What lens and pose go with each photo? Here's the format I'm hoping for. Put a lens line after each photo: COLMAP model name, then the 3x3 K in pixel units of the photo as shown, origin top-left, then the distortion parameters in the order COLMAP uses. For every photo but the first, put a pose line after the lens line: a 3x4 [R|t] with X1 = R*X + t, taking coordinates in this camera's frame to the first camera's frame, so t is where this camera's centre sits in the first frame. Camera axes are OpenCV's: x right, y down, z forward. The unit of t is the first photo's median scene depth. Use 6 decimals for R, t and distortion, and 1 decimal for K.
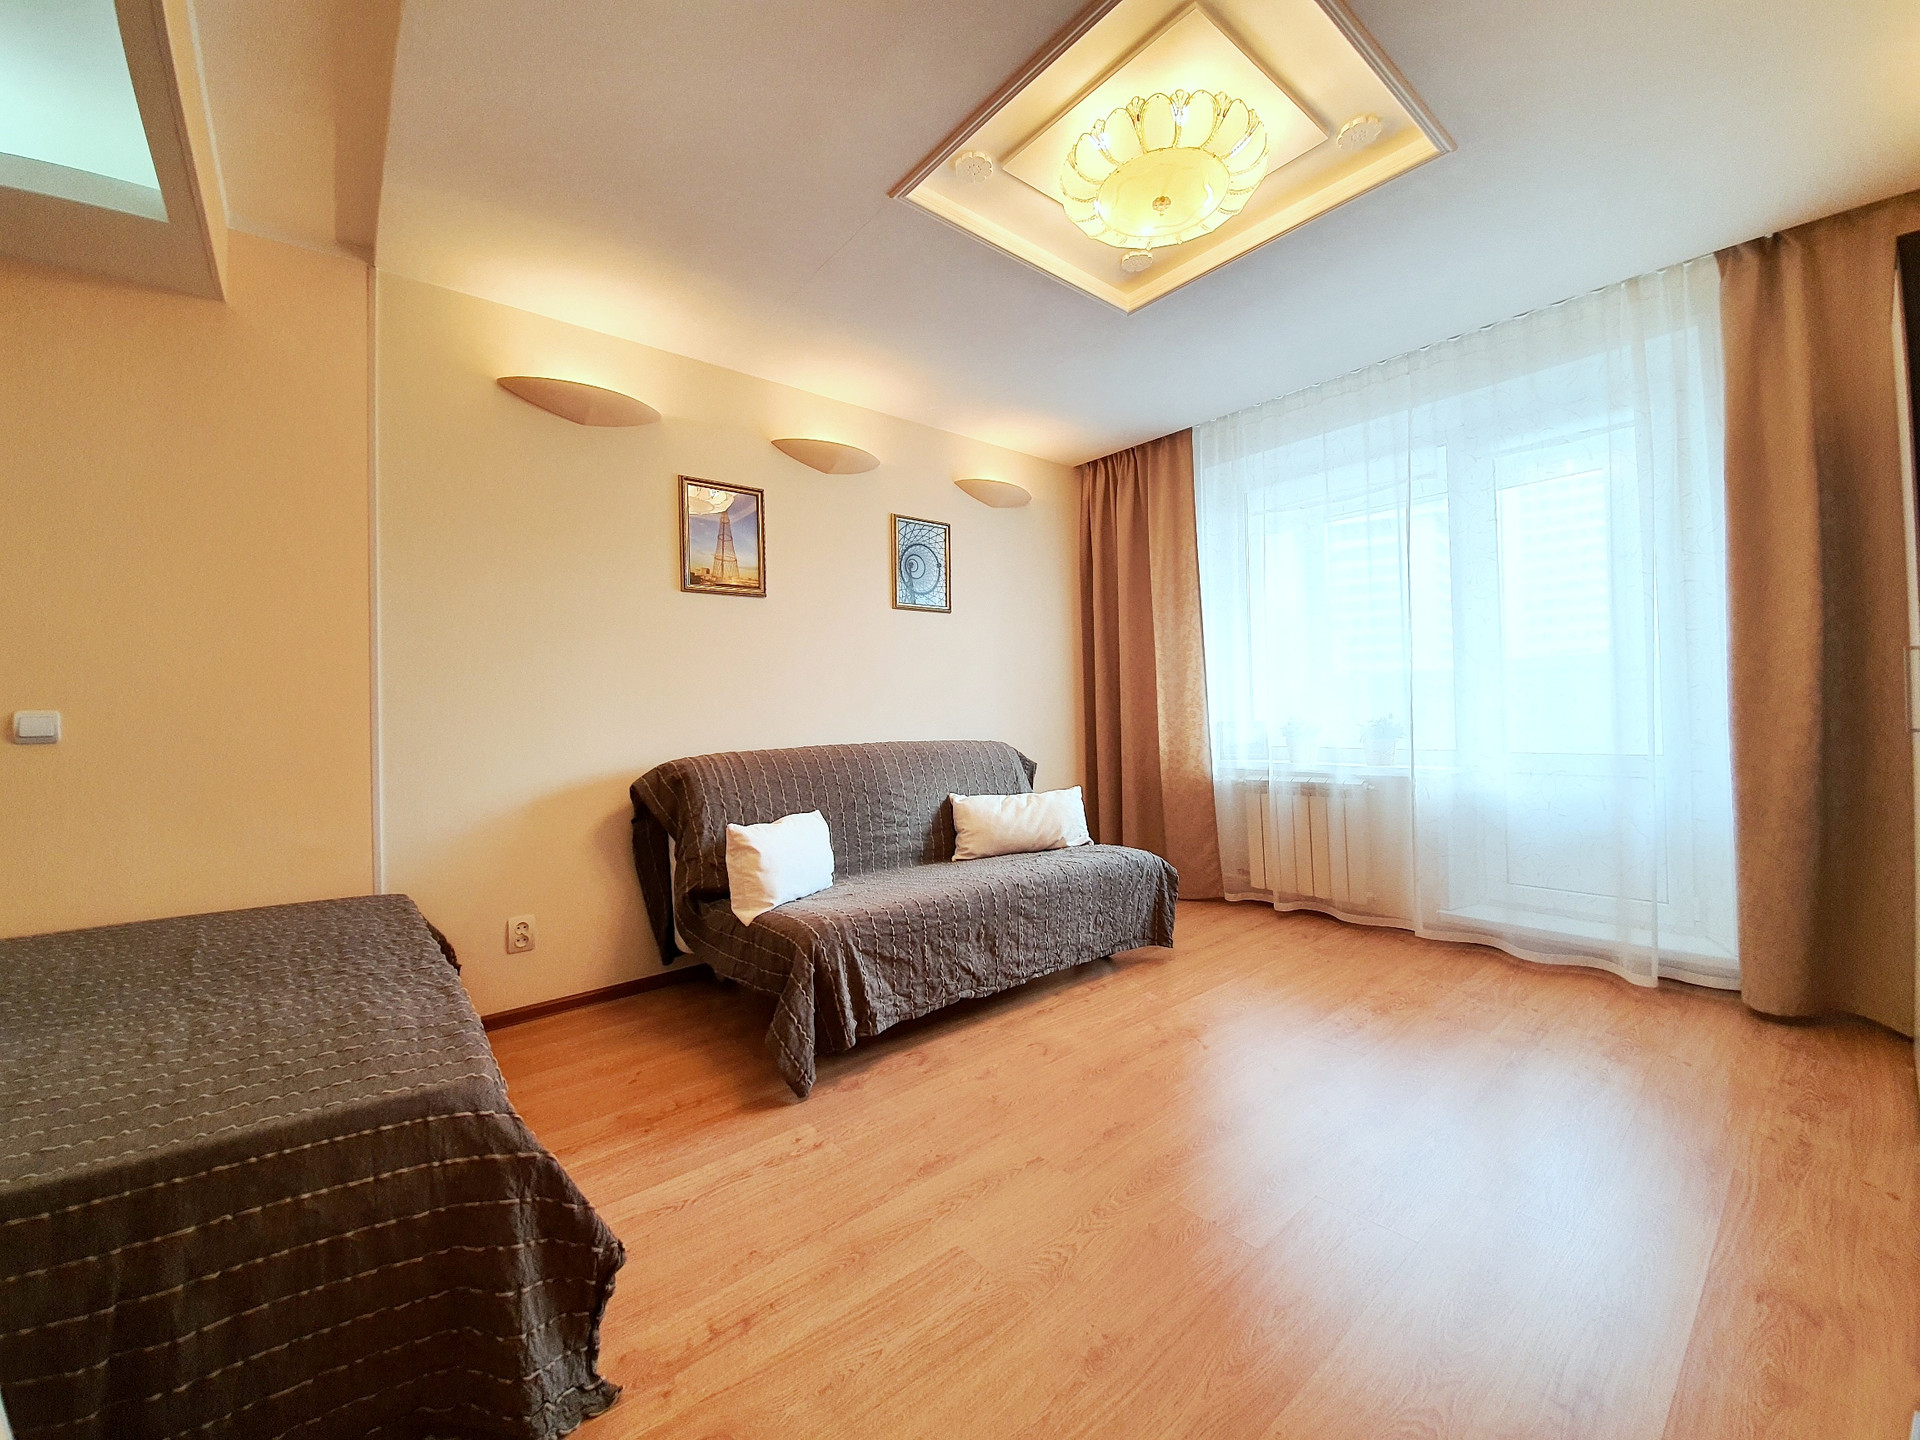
lens RADIAL K [[748.6, 0, 934.6], [0, 748.6, 708.7], [0, 0, 1]] dist [0.000526, -0.015955]
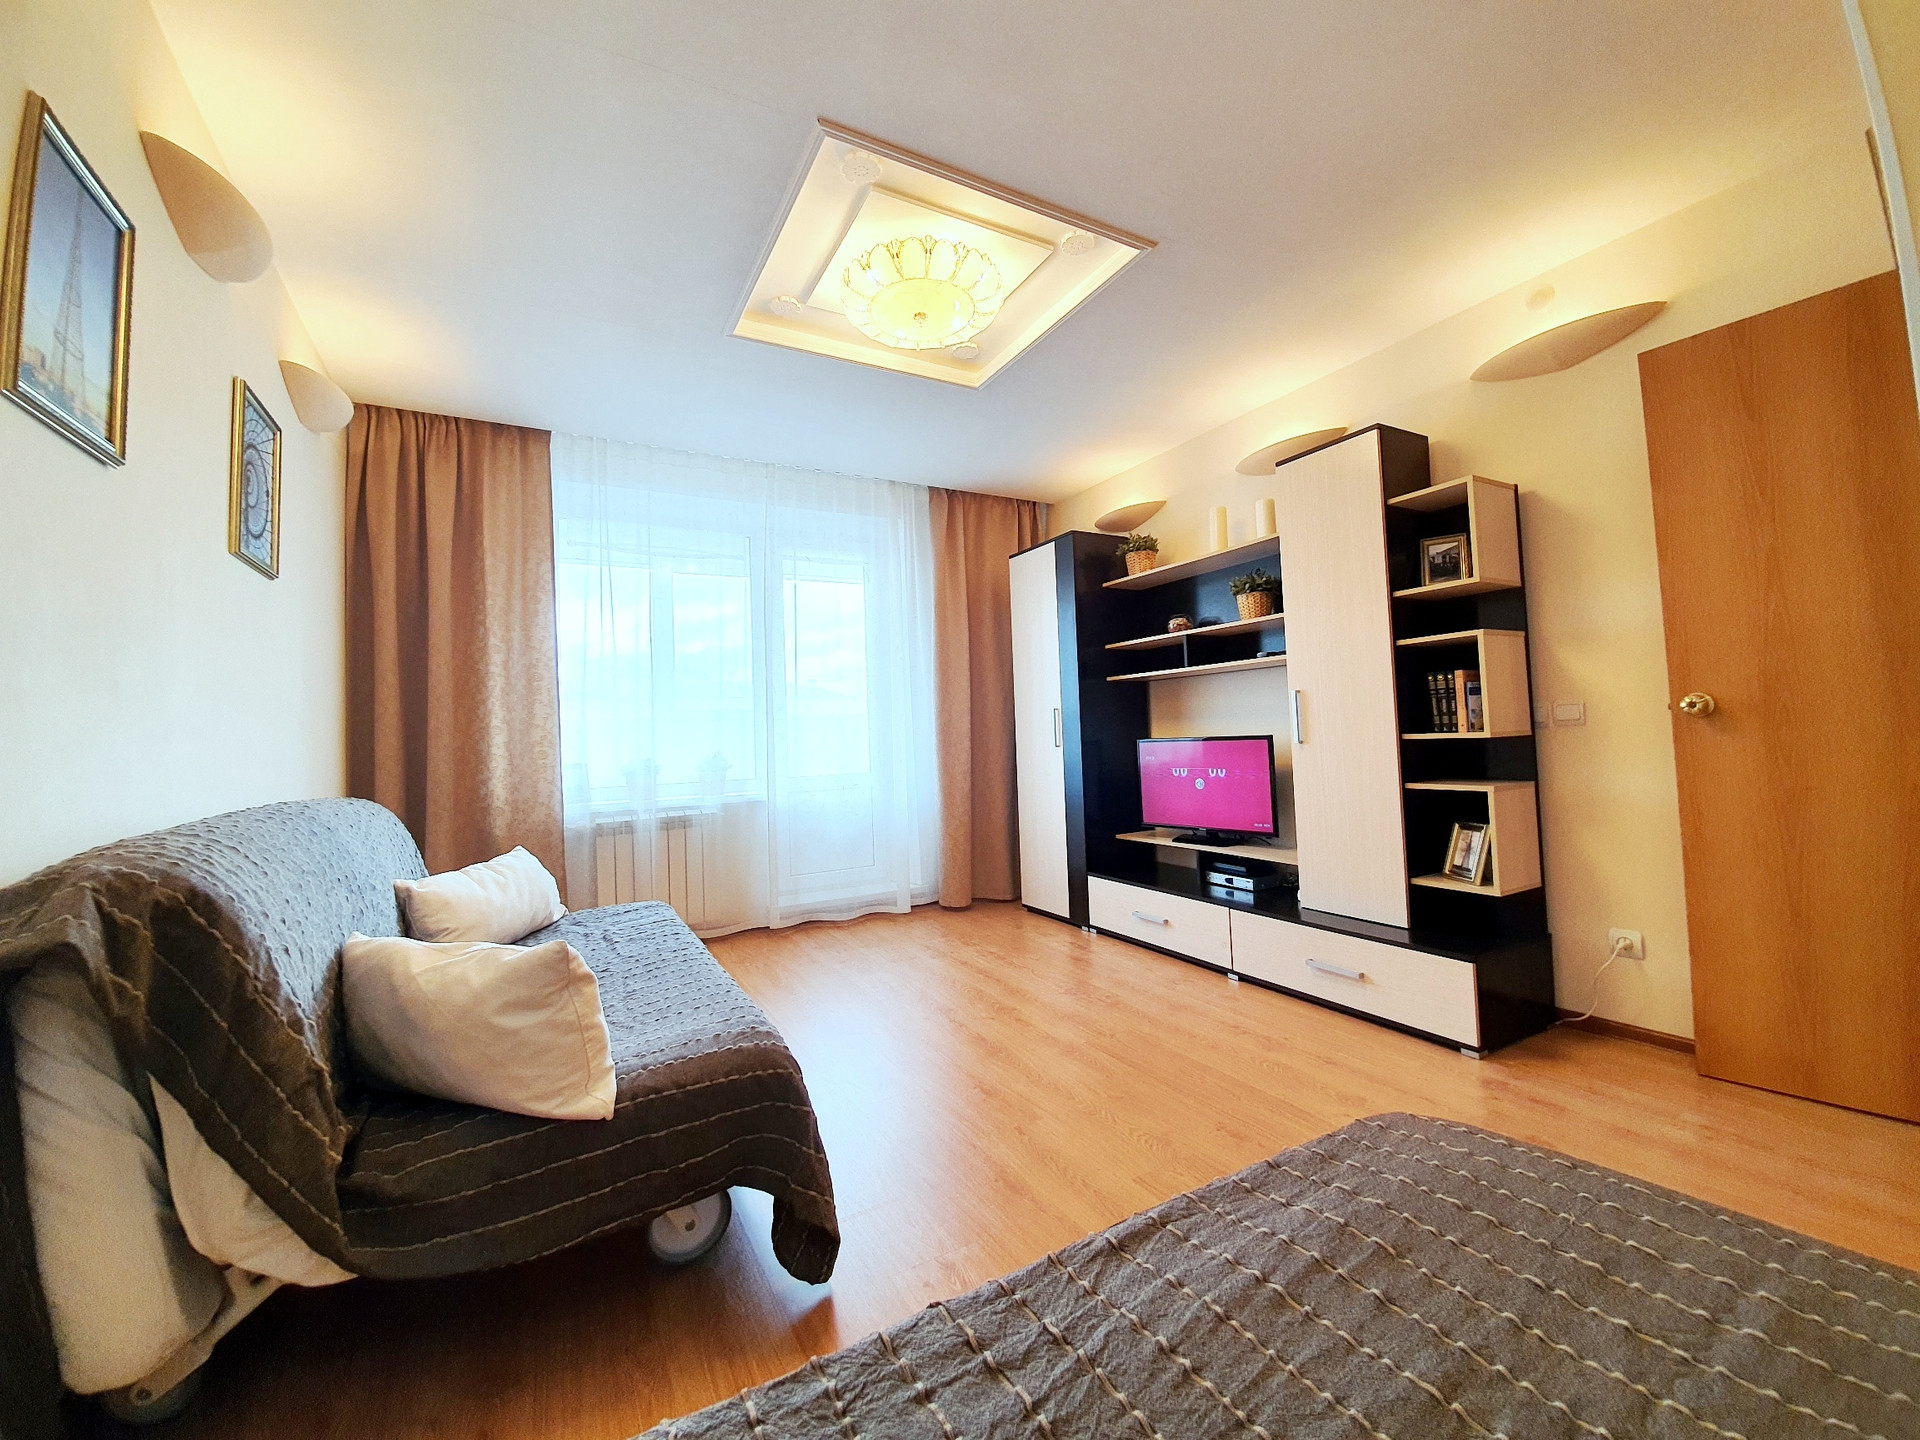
lens RADIAL K [[762.6, 0, 955.7], [0, 762.6, 708.7], [0, 0, 1]] dist [0.000661, -0.007708]
pose [[0.169225, 0.051788, 0.984216, -0.537788], [0.026506, 0.998018, -0.057071, 0.020877], [-0.985221, 0.035745, 0.167517, 0.458856]]
